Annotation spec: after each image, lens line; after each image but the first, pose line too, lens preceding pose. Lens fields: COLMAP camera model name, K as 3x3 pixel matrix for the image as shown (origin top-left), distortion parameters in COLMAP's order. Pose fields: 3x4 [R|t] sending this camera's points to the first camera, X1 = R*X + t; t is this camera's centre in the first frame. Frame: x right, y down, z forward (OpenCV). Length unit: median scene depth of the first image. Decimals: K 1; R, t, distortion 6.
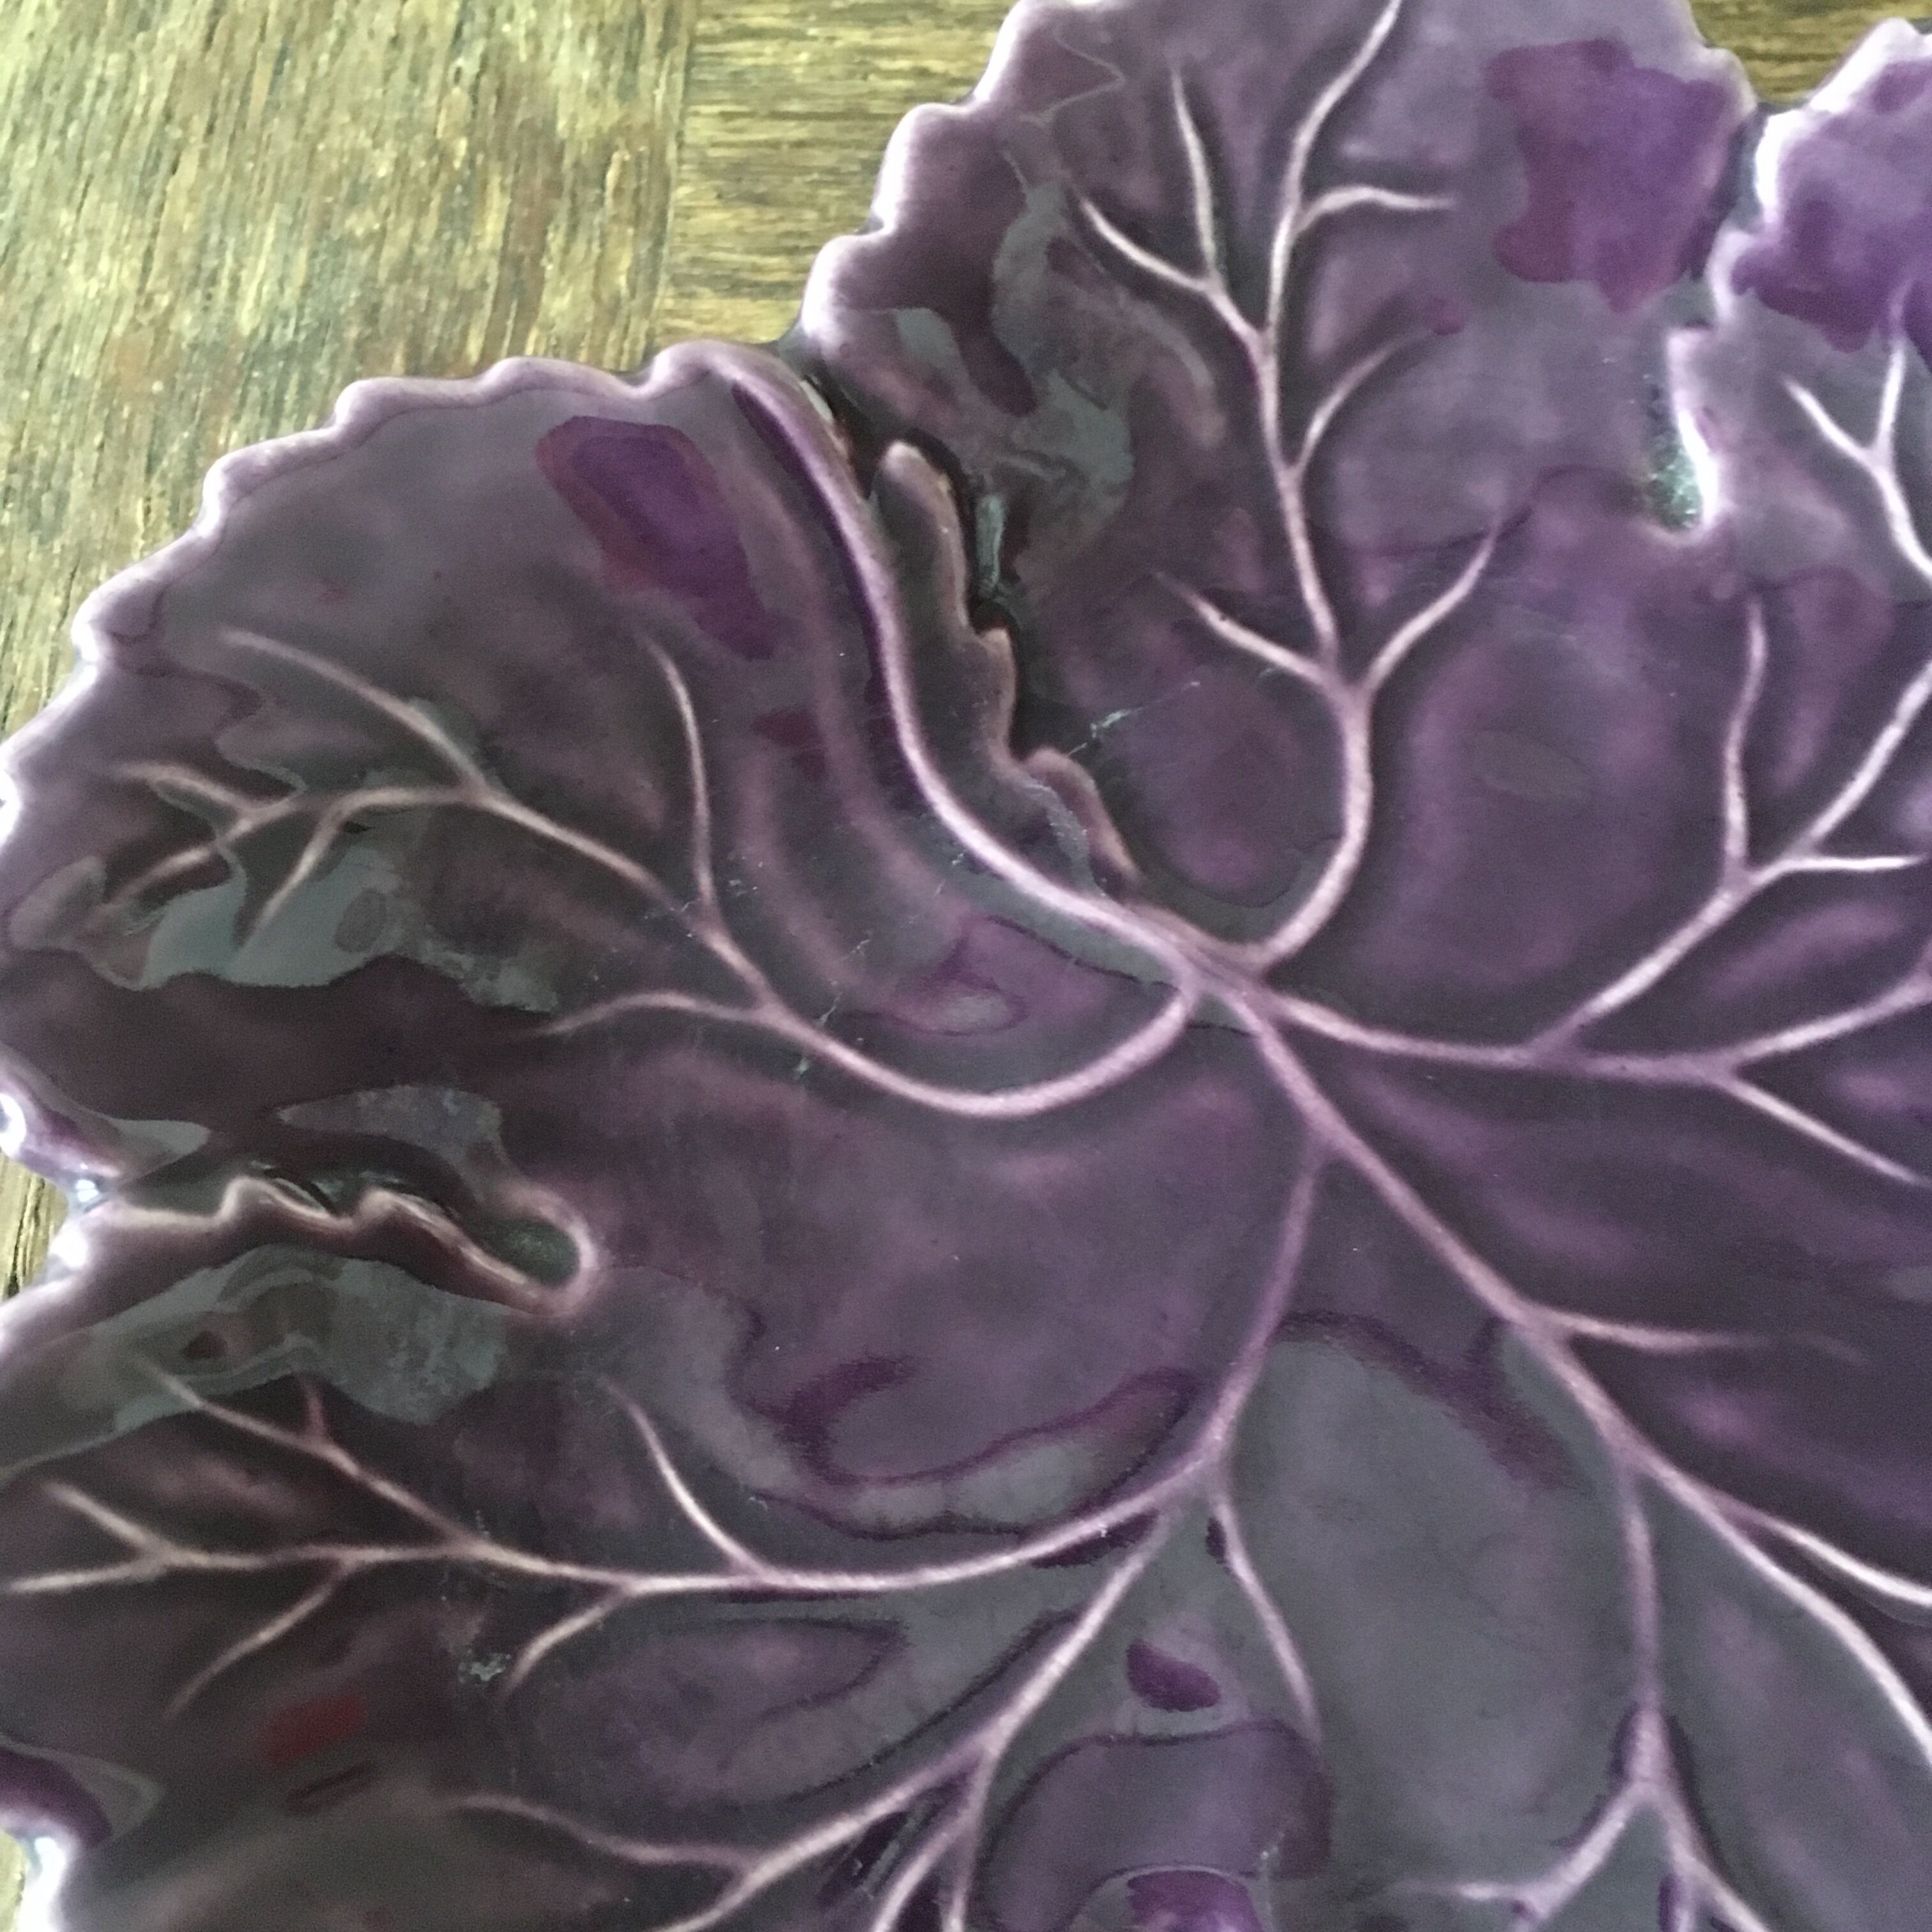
lens RADIAL K [[2293.4, 0, 966.0], [0, 2293.4, 966.0], [0, 0, 1]] dist [0.056109, -0.132528]
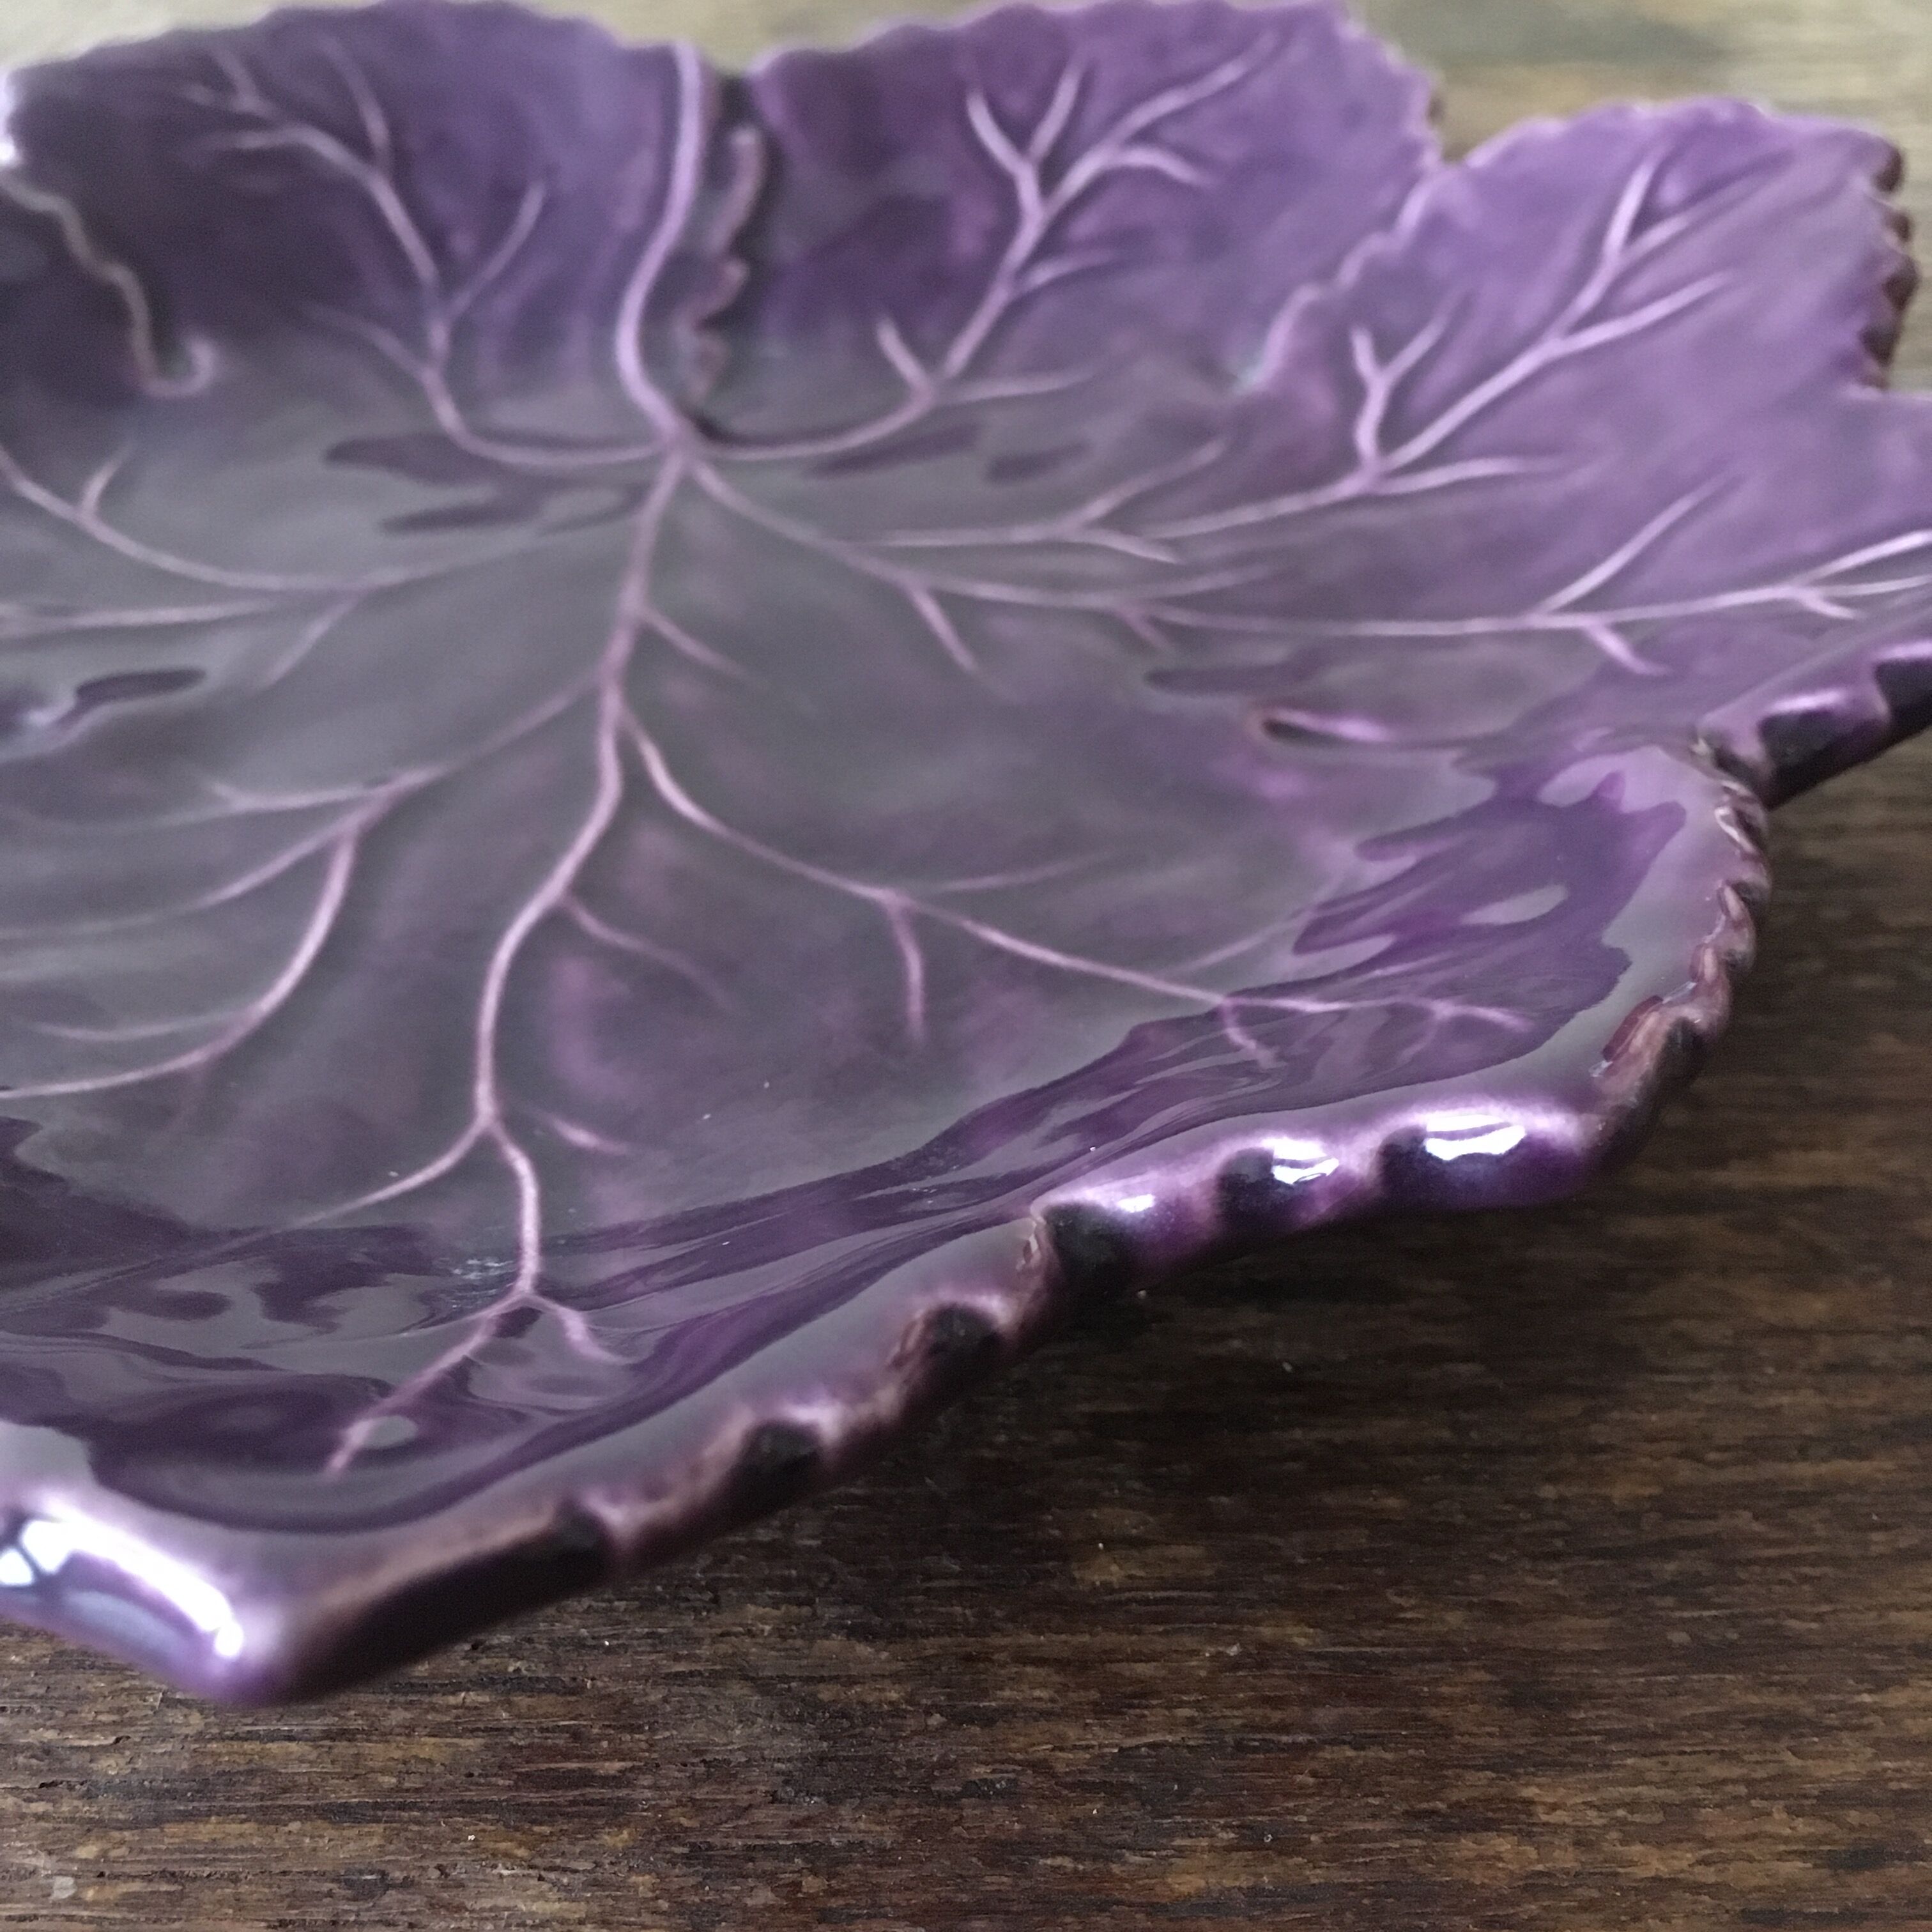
lens RADIAL K [[2293.4, 0, 966.0], [0, 2293.4, 966.0], [0, 0, 1]] dist [0.056109, -0.132528]
pose [[0.775105, 0.390419, -0.496774, 0.974081], [-0.591432, 0.724960, -0.353045, 0.567007], [0.222306, 0.567455, 0.792827, 0.188207]]
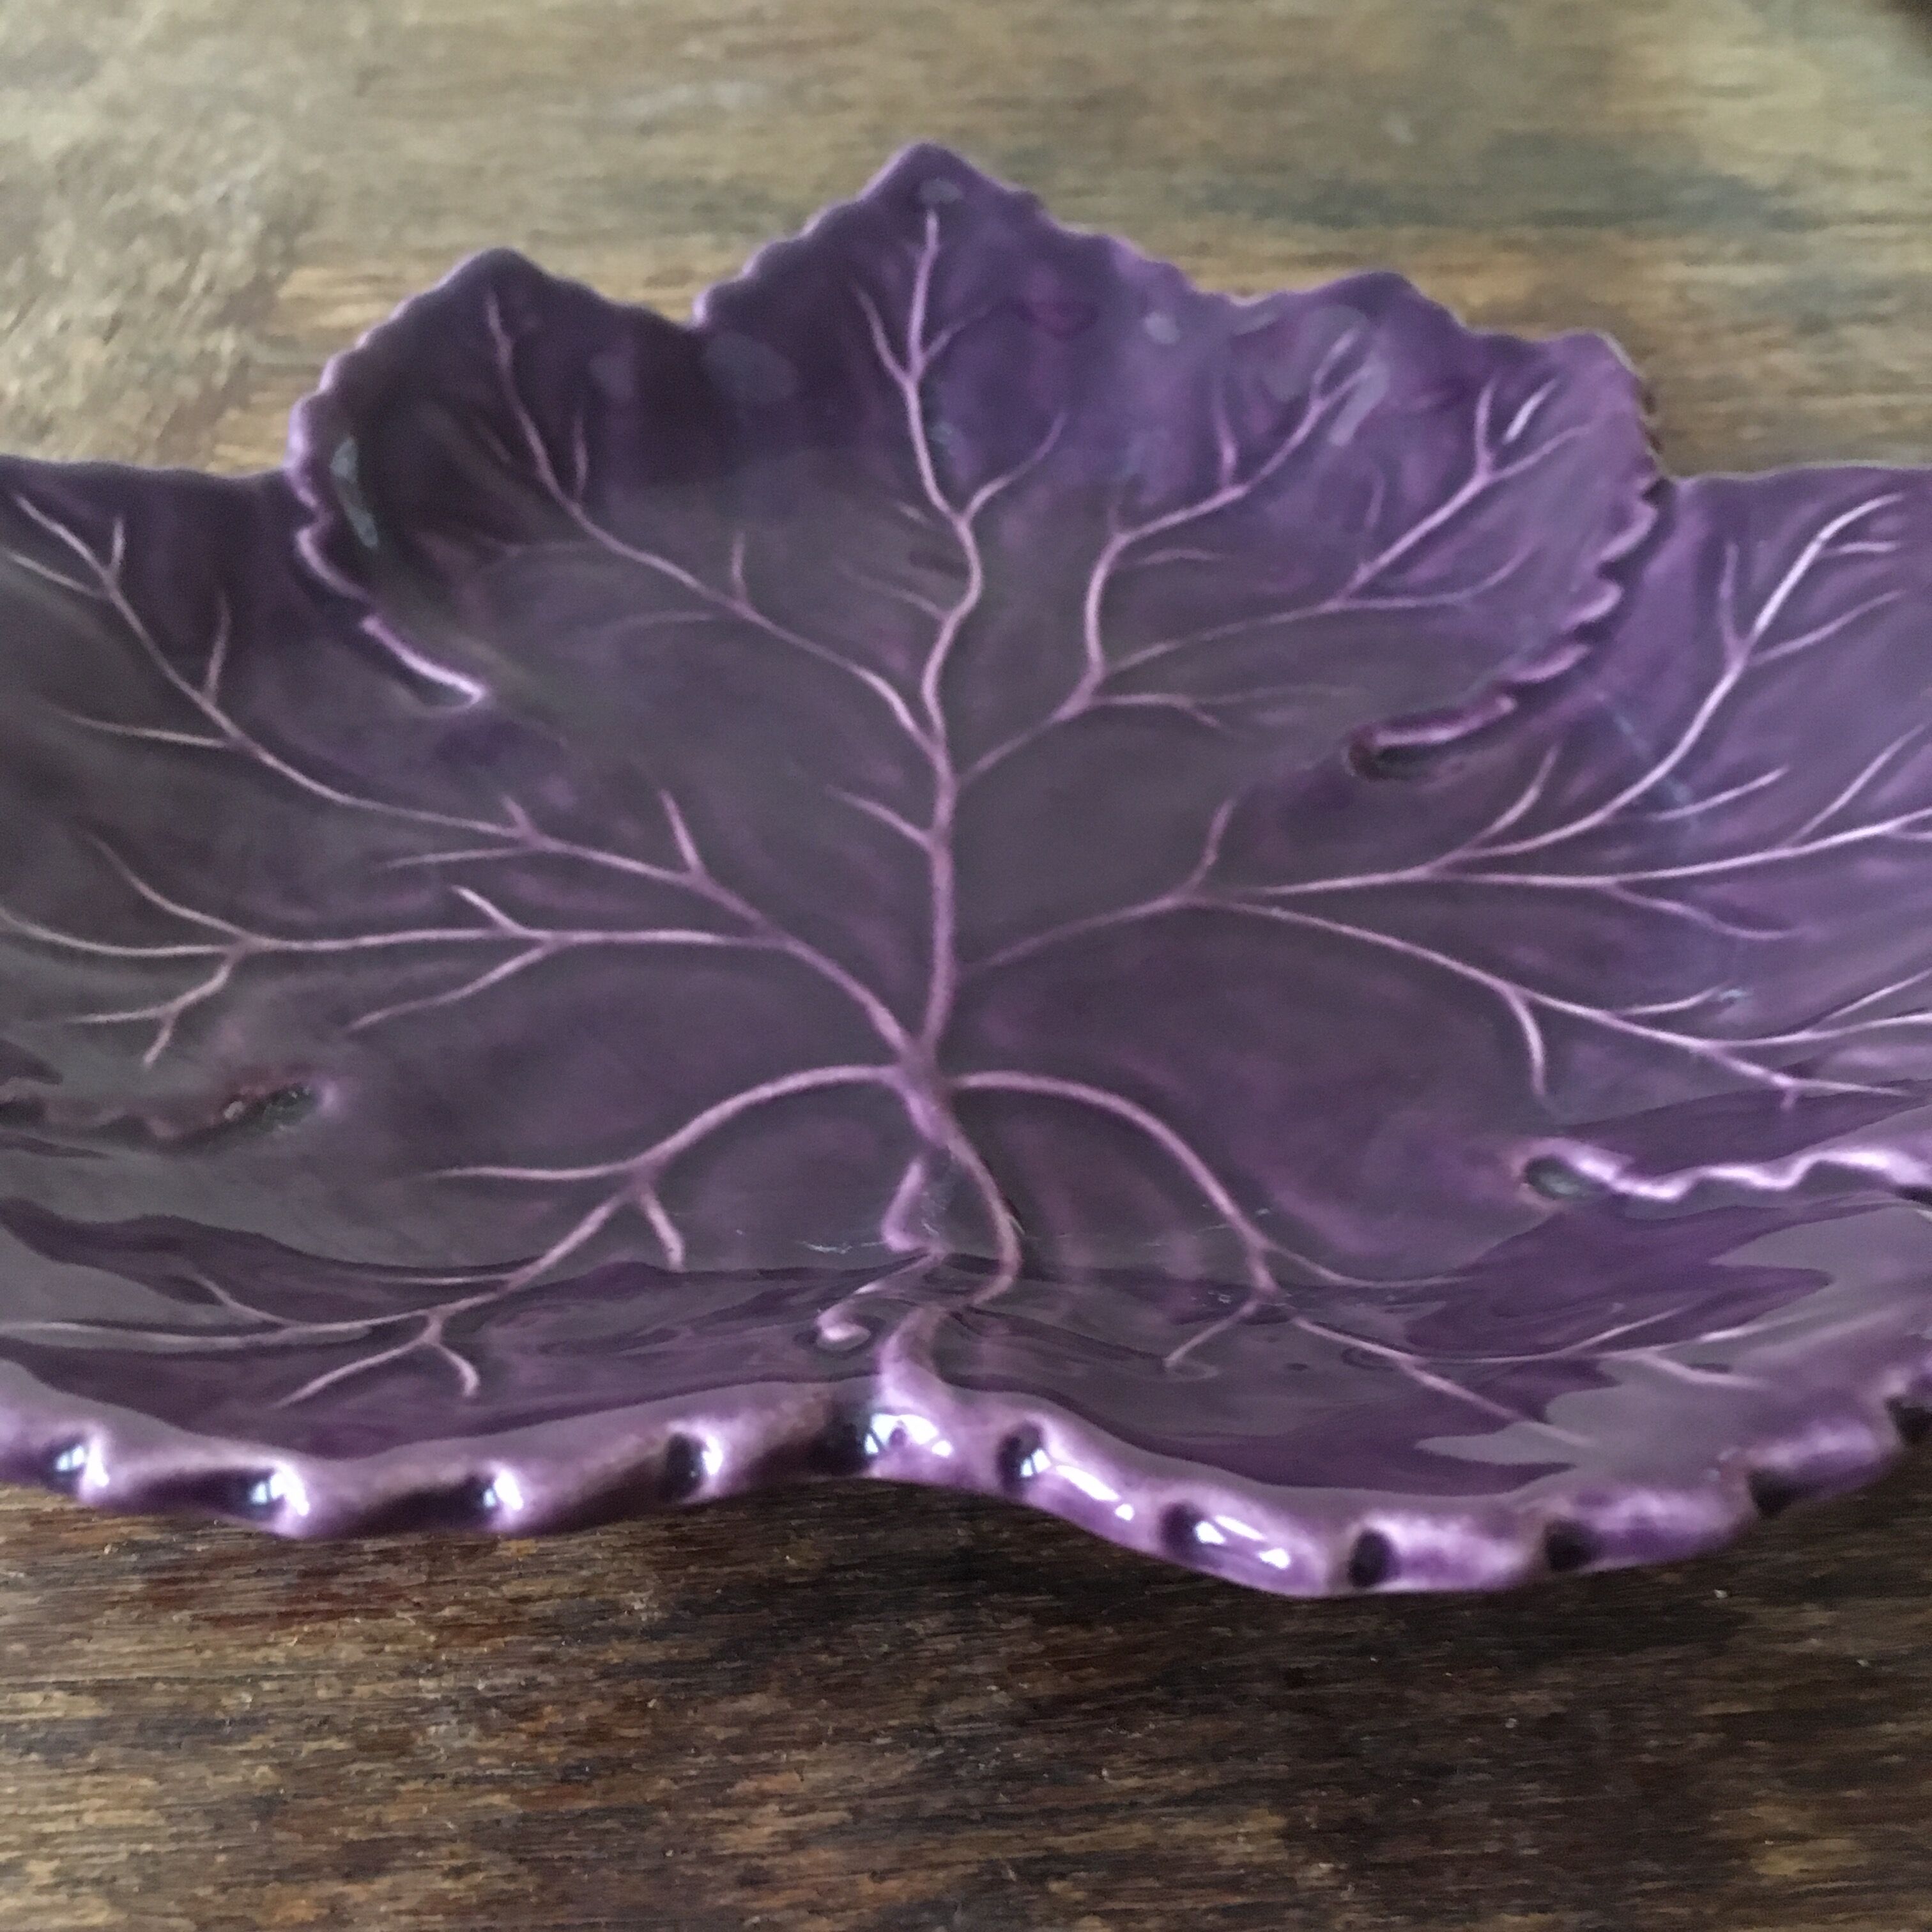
lens RADIAL K [[2293.4, 0, 966.0], [0, 2293.4, 966.0], [0, 0, 1]] dist [0.056109, -0.132528]
pose [[-0.768110, -0.378889, 0.516188, -0.483873], [0.608723, -0.181979, 0.772230, -0.868669], [-0.198654, 0.907374, 0.370418, 0.512205]]
